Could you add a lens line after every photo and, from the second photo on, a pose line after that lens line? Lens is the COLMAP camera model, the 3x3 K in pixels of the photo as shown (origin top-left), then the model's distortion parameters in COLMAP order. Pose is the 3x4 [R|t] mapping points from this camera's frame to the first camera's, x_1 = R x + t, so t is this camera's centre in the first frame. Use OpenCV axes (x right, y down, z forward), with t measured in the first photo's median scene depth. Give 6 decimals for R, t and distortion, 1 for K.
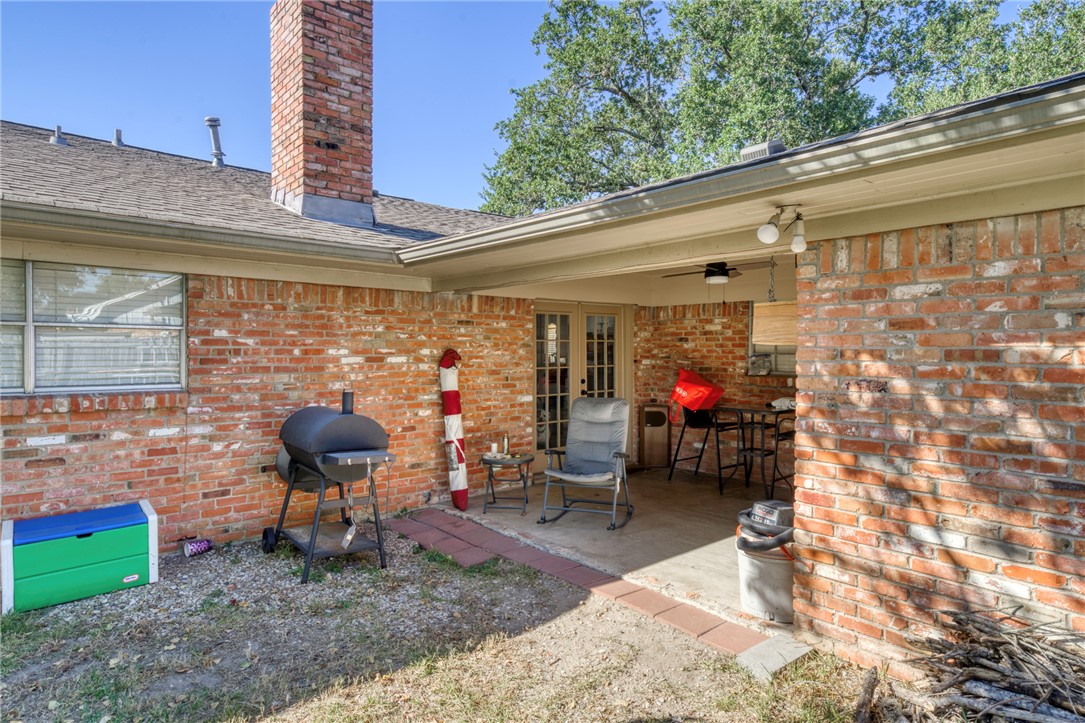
lens RADIAL K [[589.5, 0, 542.5], [0, 589.5, 361.5], [0, 0, 1]] dist [0.002764, 0.000869]
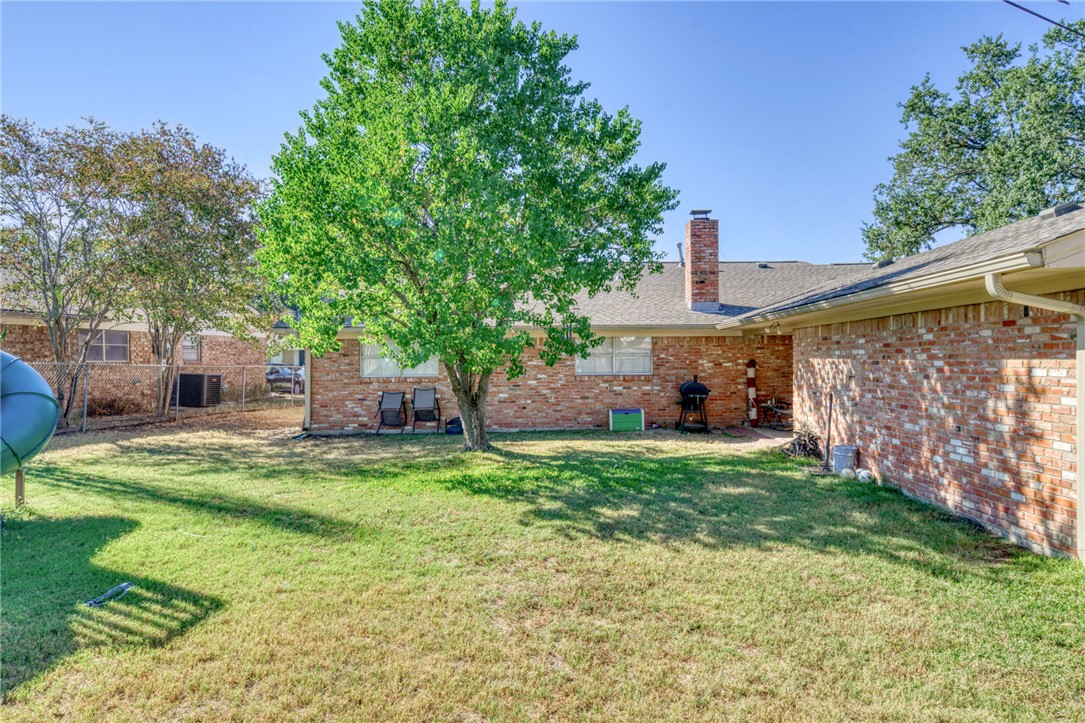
lens RADIAL K [[589.5, 0, 542.5], [0, 589.5, 361.5], [0, 0, 1]] dist [0.002764, 0.000869]
pose [[0.693569, -0.013419, -0.720265, 1.025022], [0.001799, 0.999856, -0.016895, 0.025600], [0.720388, 0.010422, 0.693493, -1.307405]]
